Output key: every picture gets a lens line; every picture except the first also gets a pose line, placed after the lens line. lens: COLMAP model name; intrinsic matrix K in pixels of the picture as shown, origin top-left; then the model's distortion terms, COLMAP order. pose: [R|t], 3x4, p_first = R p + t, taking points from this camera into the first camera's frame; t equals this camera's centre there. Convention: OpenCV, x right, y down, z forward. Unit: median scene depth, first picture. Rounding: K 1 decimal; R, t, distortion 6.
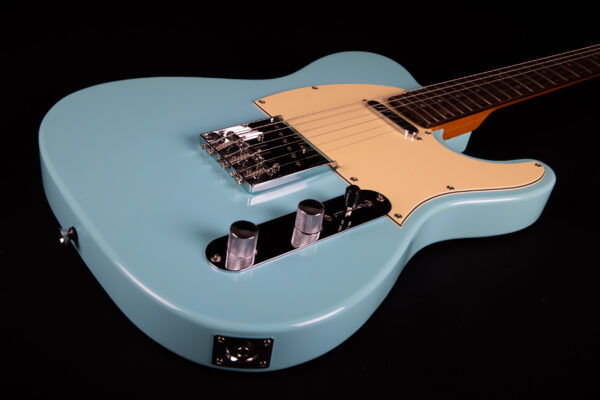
lens RADIAL K [[707.8, 0, 300.0], [0, 707.8, 200.0], [0, 0, 1]] dist [0.102235, 0.004802]
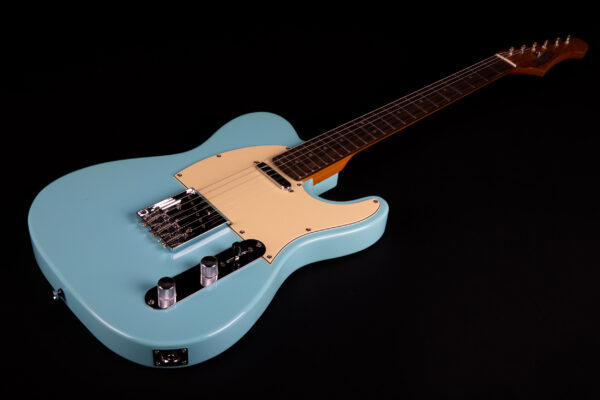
lens RADIAL K [[833.7, 0, 300.0], [0, 833.7, 200.0], [0, 0, 1]] dist [0.175220, -0.016916]
pose [[0.995235, -0.097324, 0.005871, 0.201045], [0.096619, 0.992525, 0.074560, -0.224978], [-0.013084, -0.073637, 0.997199, -0.793504]]
